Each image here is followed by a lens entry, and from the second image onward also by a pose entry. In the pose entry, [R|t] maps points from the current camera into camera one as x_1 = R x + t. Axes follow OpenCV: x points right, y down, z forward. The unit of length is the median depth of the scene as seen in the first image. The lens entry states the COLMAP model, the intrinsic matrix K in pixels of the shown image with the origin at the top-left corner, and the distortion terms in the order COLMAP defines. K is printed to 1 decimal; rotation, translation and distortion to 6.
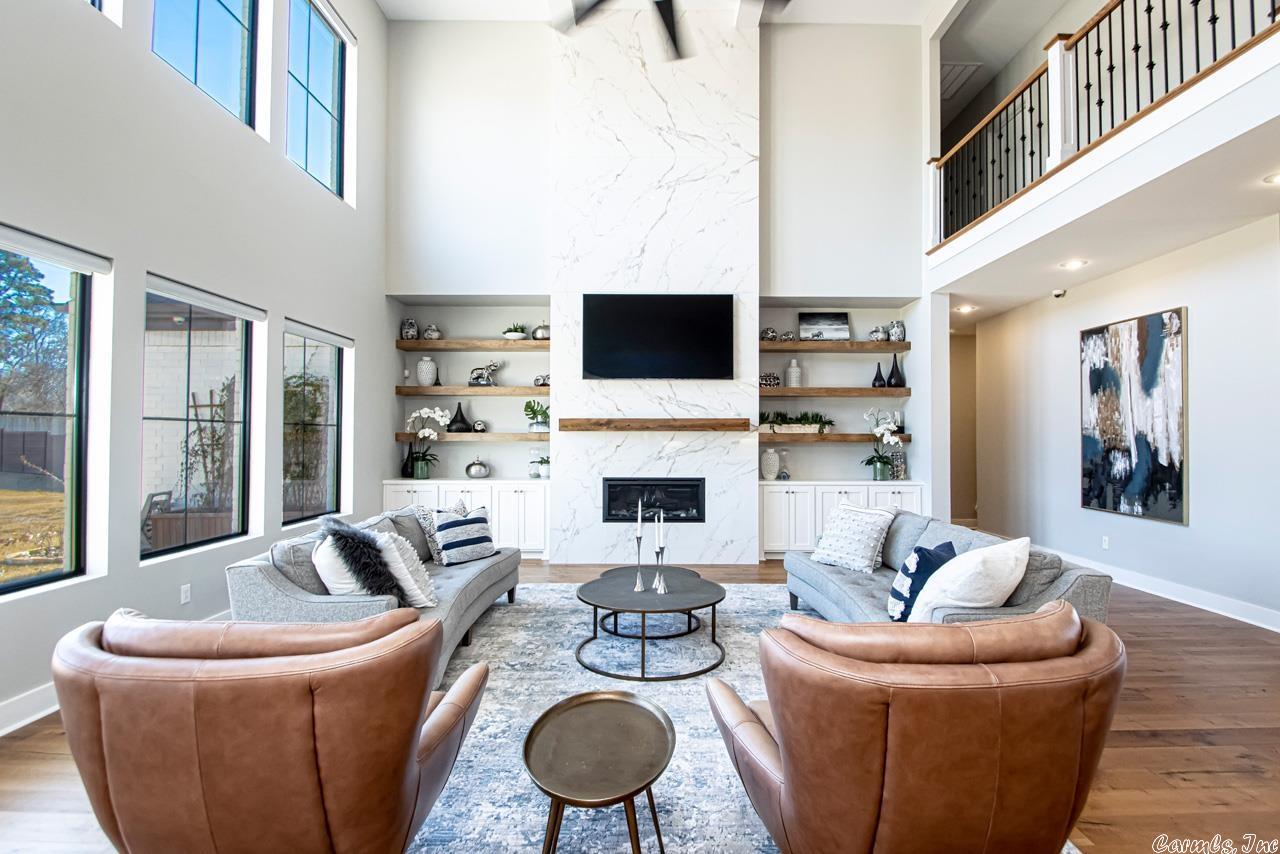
lens RADIAL K [[621.5, 0, 649.8], [0, 621.5, 431.0], [0, 0, 1]] dist [-0.001213, -0.002365]
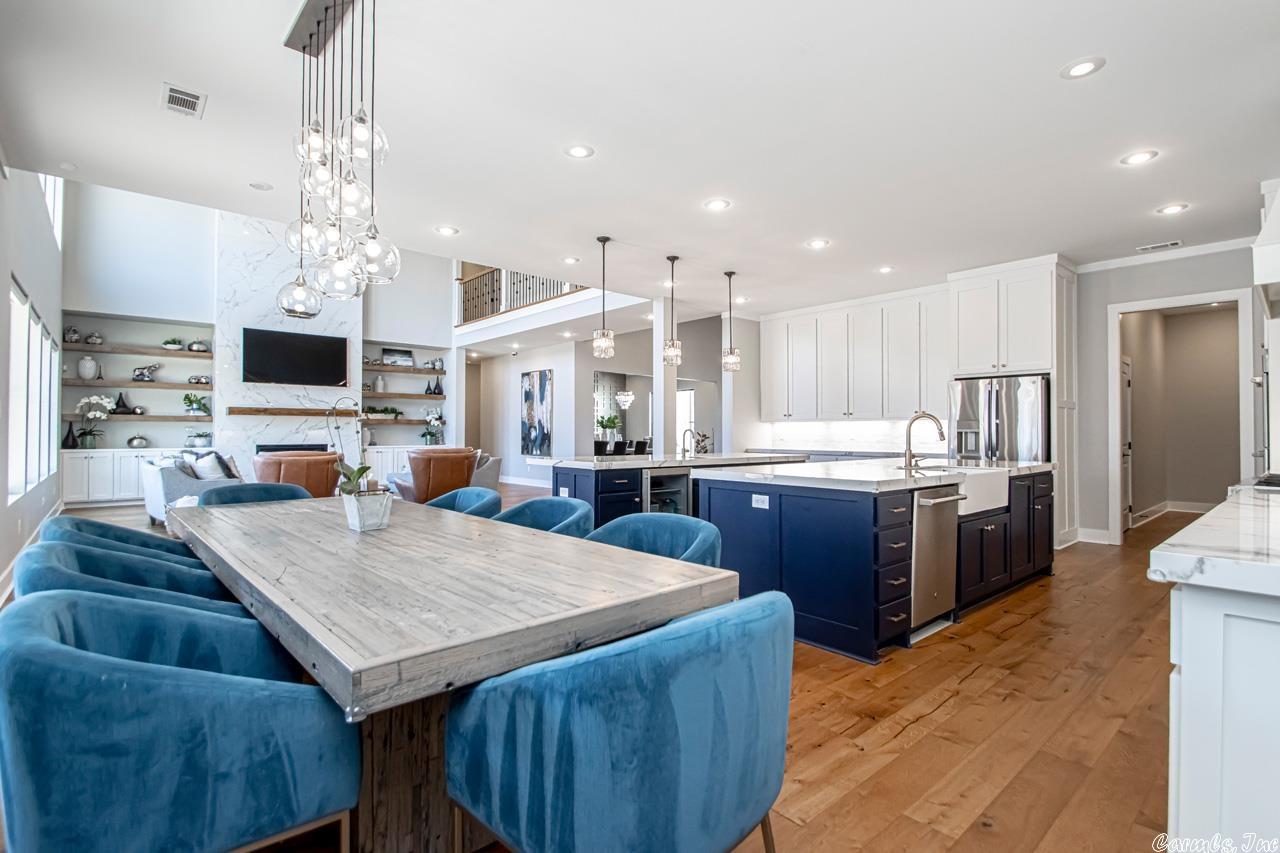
lens RADIAL K [[621.5, 0, 641.0], [0, 621.5, 426.6], [0, 0, 1]] dist [-0.001213, -0.002365]
pose [[0.767675, 0.006620, 0.640805, -0.320483], [-0.009158, 0.999958, 0.000640, 0.017633], [-0.640774, -0.006360, 0.767703, -0.797687]]
